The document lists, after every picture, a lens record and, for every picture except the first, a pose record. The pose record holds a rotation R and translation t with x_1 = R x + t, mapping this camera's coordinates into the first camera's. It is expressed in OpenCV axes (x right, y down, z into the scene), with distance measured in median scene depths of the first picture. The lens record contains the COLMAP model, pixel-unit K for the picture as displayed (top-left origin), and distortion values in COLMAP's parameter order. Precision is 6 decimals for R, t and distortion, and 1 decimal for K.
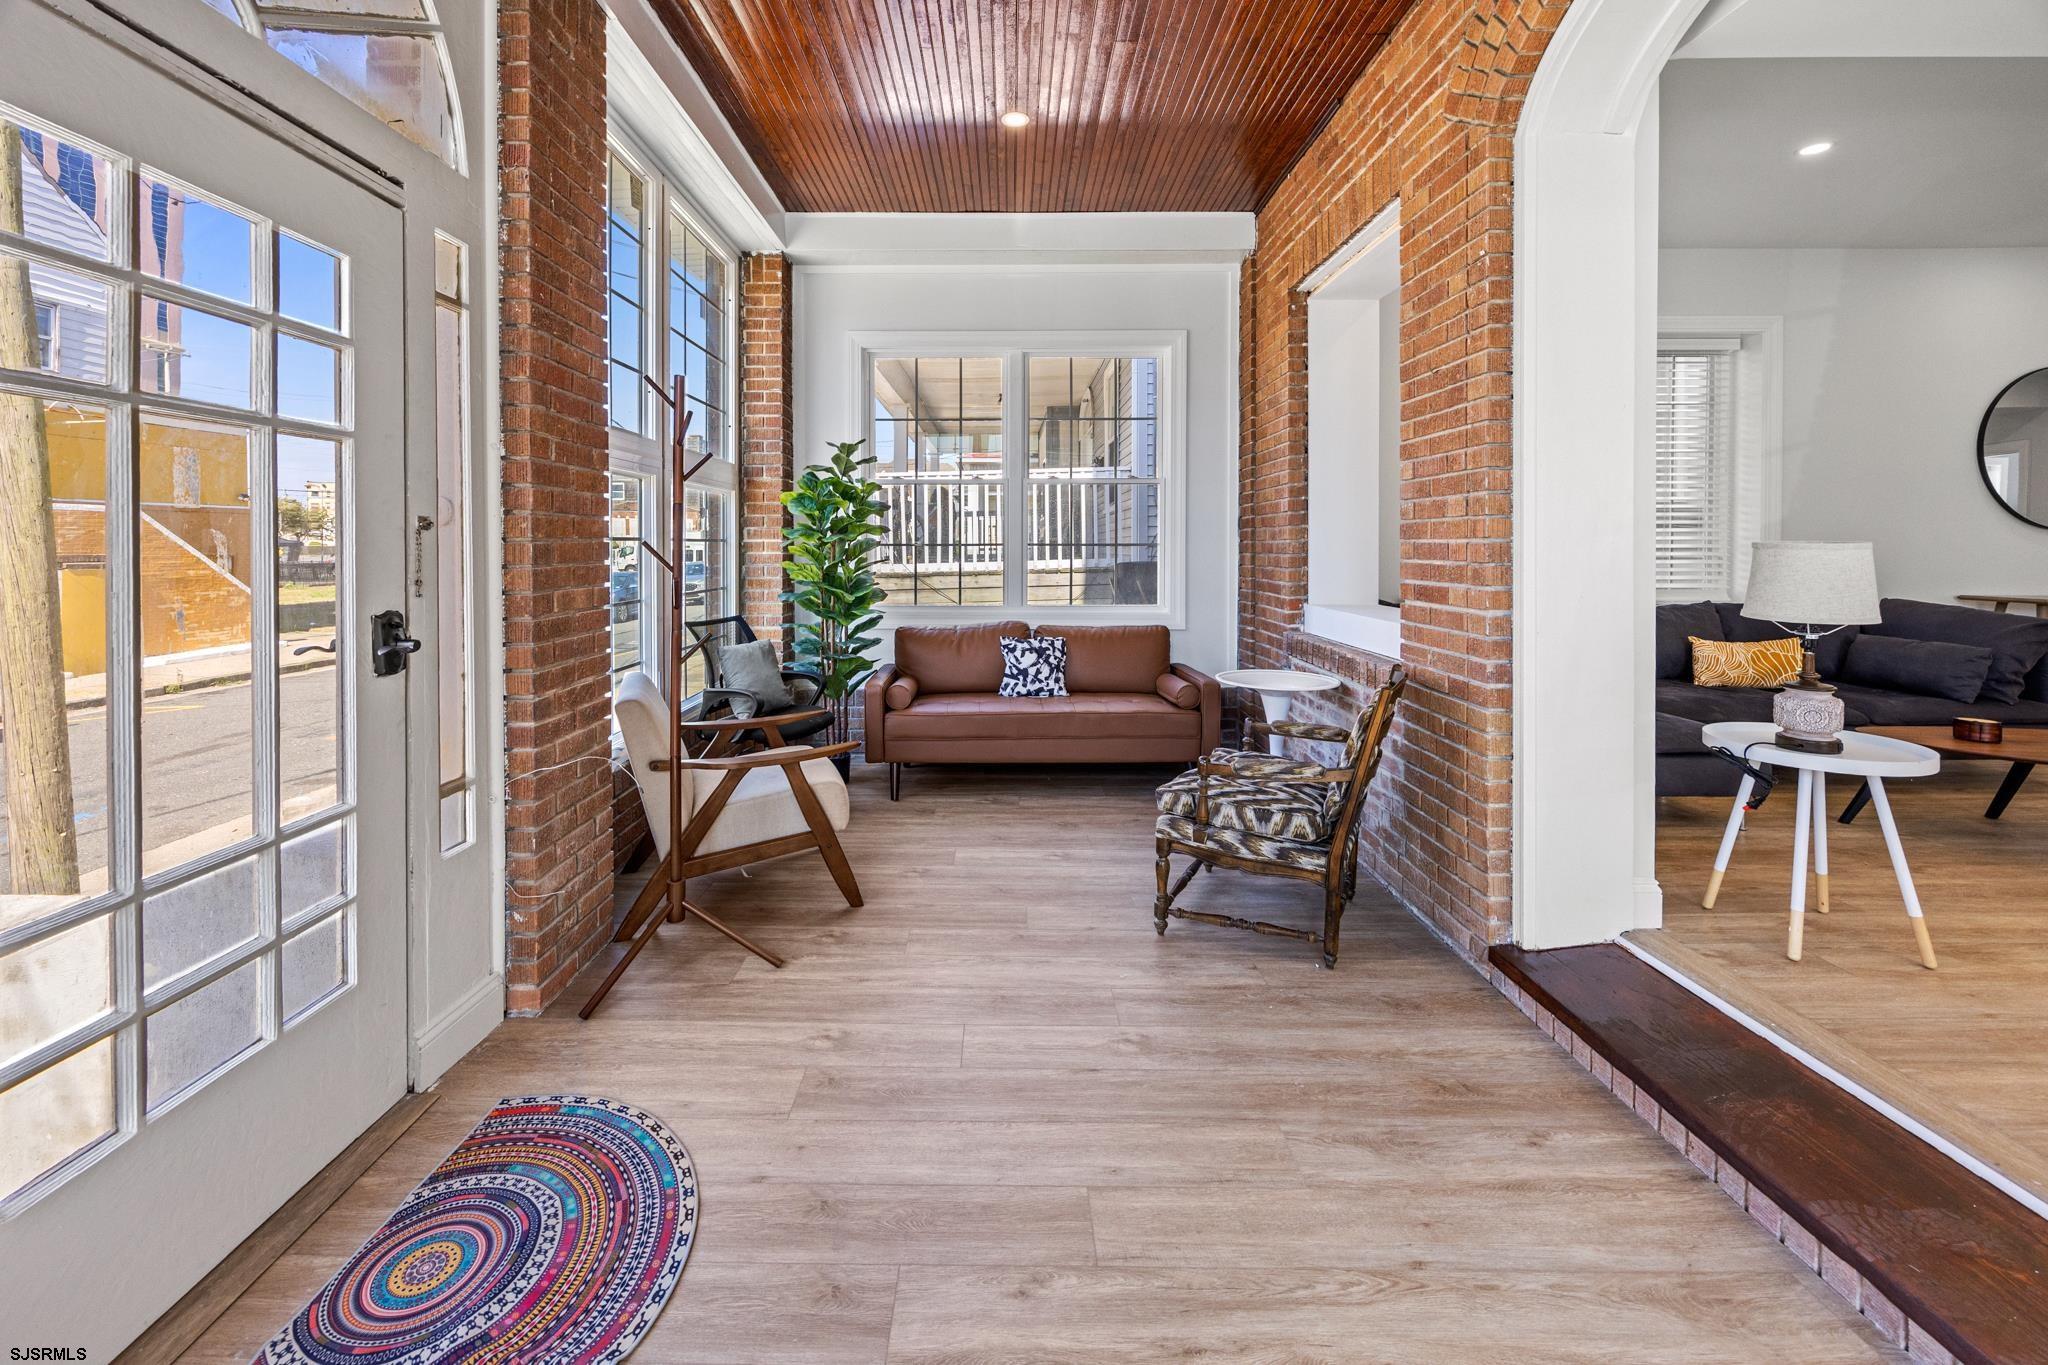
lens RADIAL K [[812.4, 0, 985.1], [0, 812.4, 579.7], [0, 0, 1]] dist [-0.002912, -0.000640]
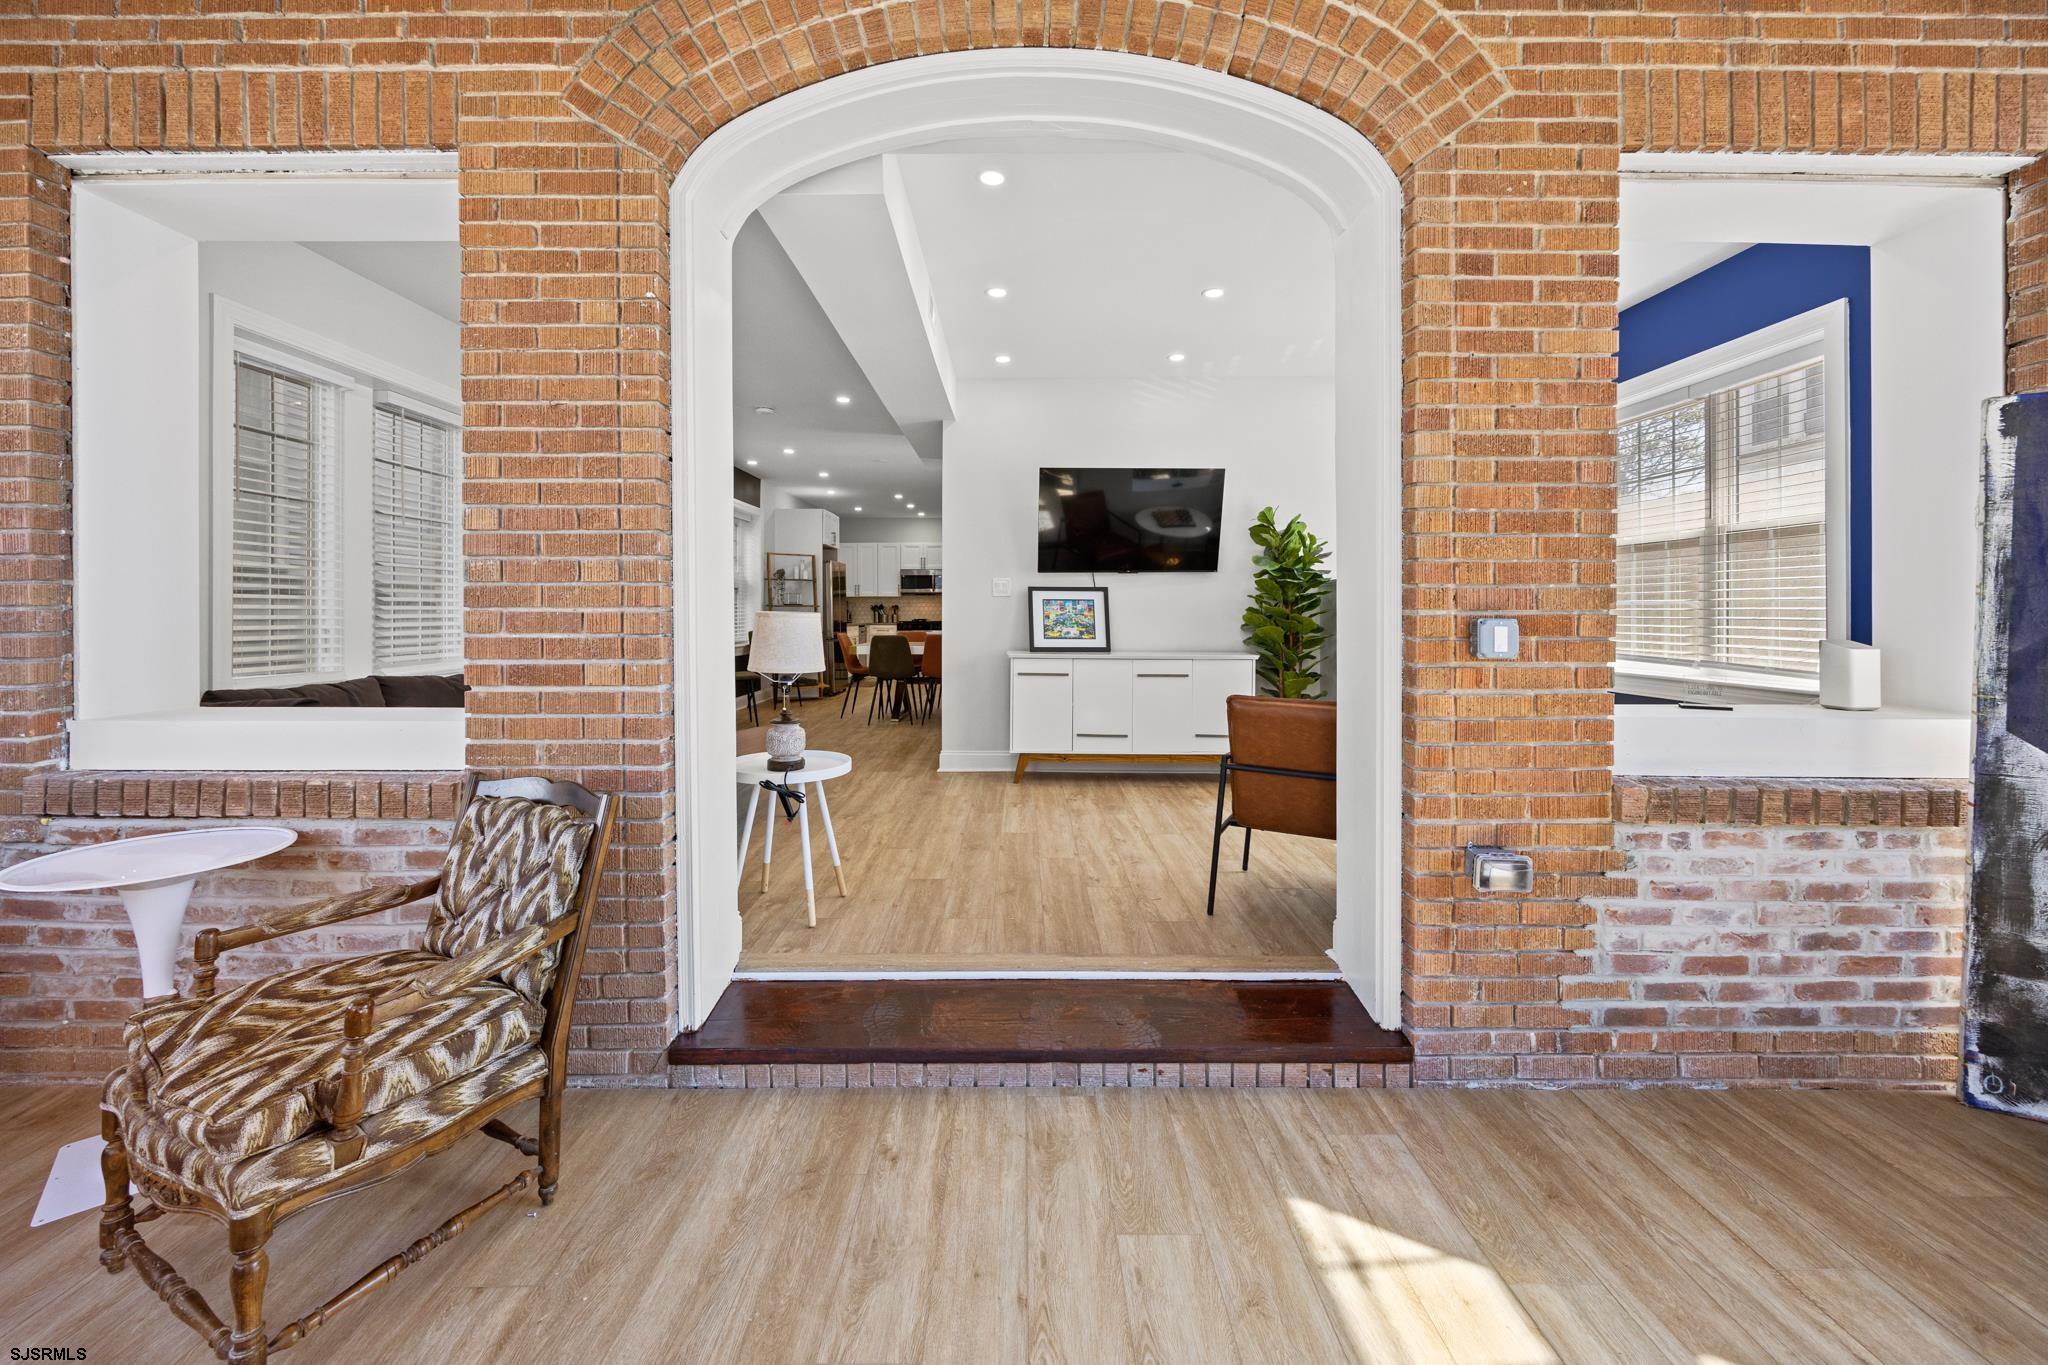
lens RADIAL K [[815.6, 0, 1021.5], [0, 815.6, 622.1], [0, 0, 1]] dist [0.001734, 0.000377]
pose [[-0.016574, -0.007188, 0.999837, -0.292952], [0.041361, 0.999113, 0.007868, -0.024220], [-0.999007, 0.041484, -0.016262, 0.552662]]
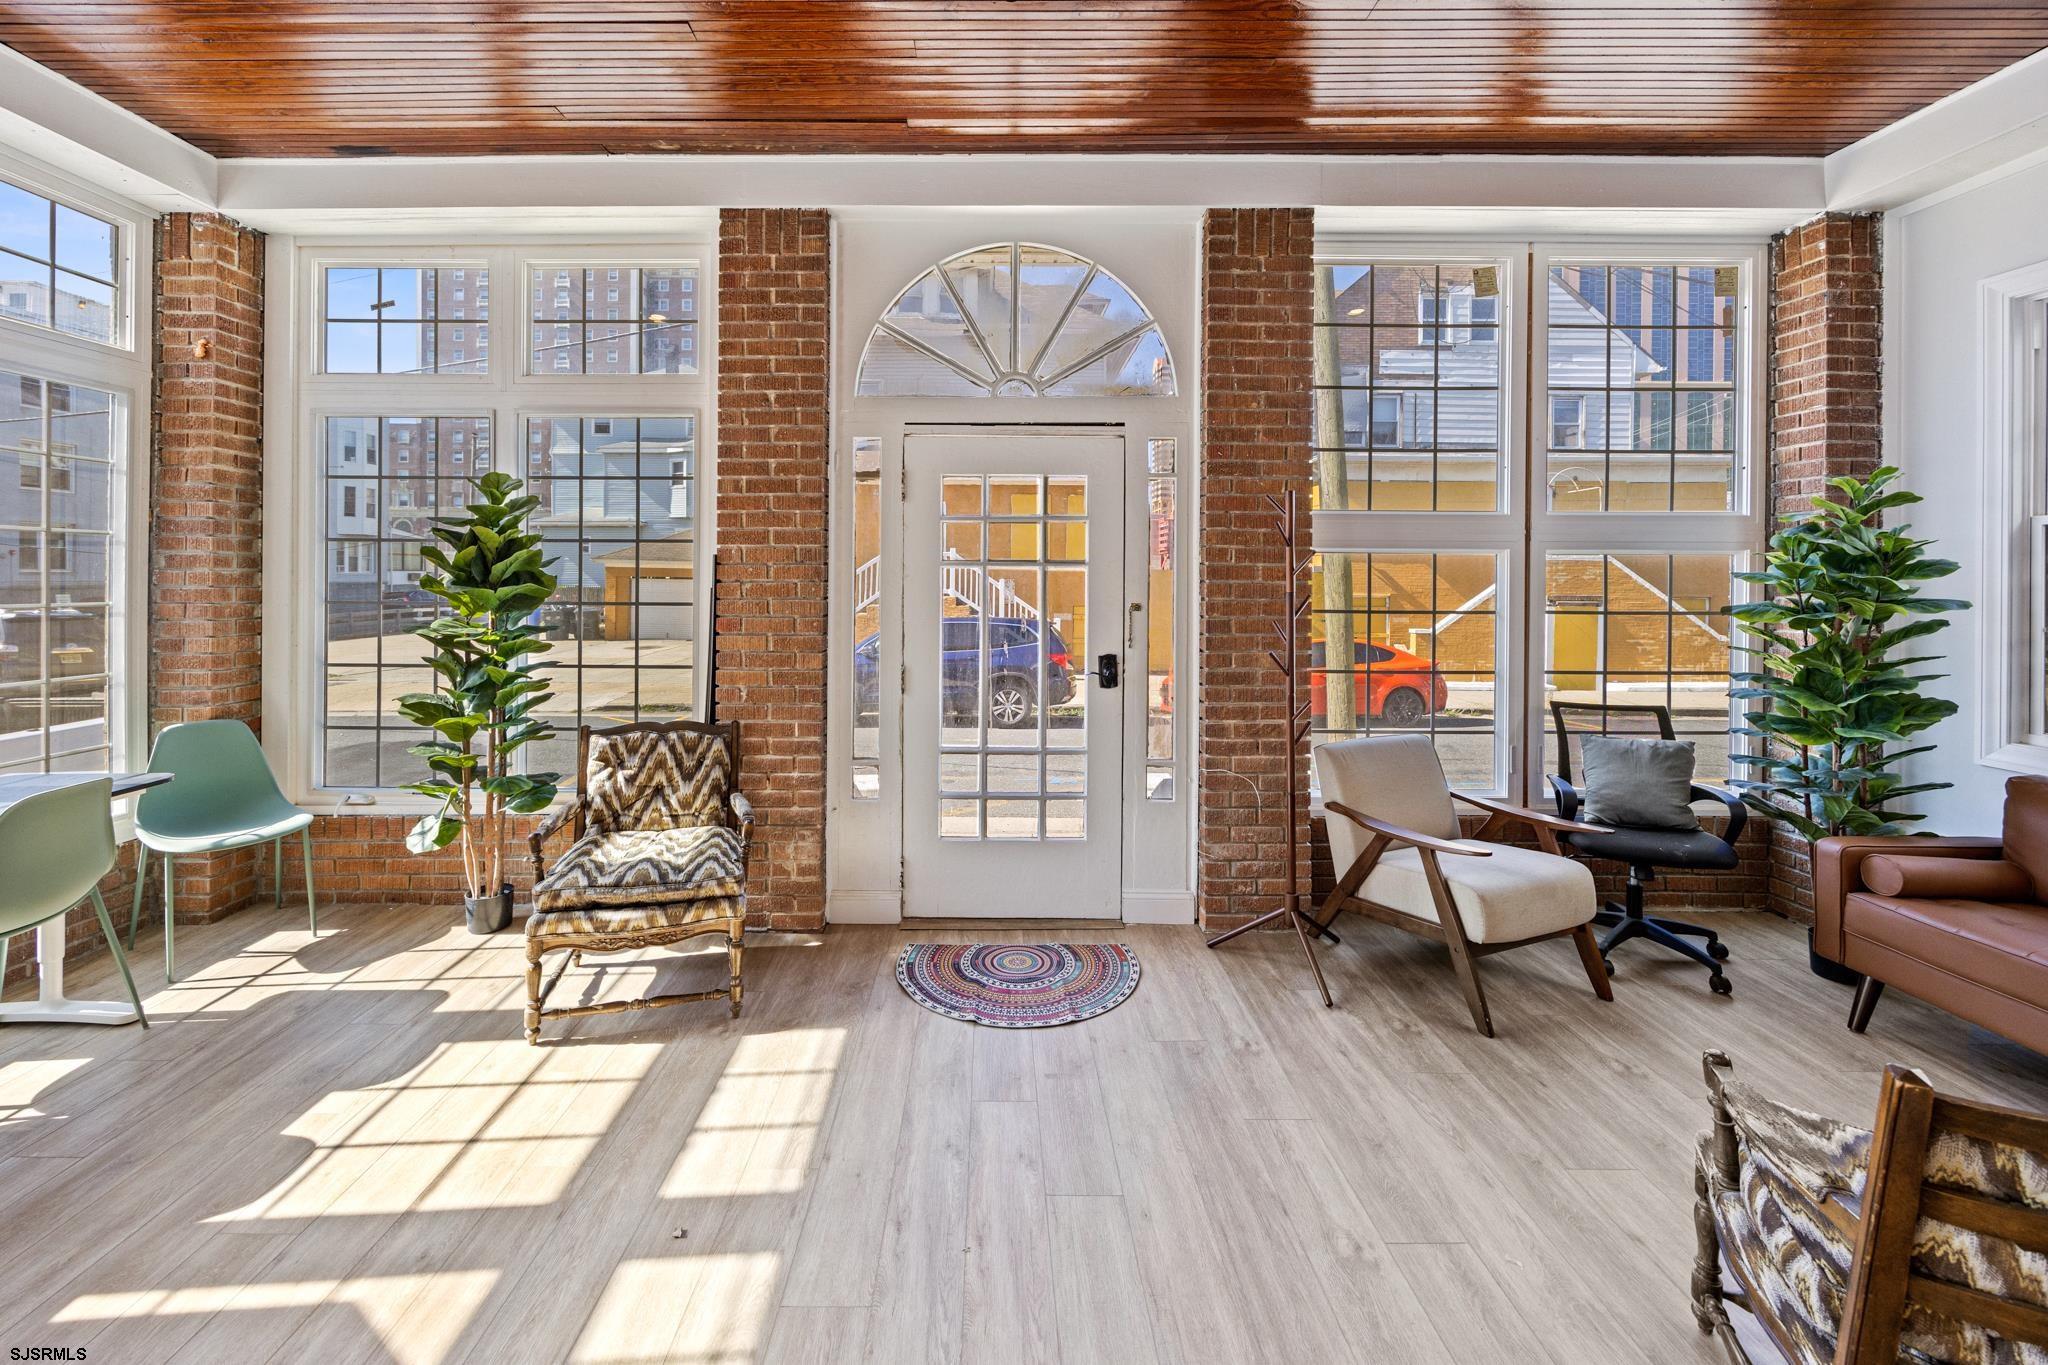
lens RADIAL K [[812.4, 0, 985.1], [0, 812.4, 579.7], [0, 0, 1]] dist [-0.002912, -0.000640]
pose [[0.019283, 0.001303, -0.999813, 0.870305], [-0.047603, 0.998866, 0.000383, -0.088904], [0.998680, 0.047587, 0.019324, 0.496731]]
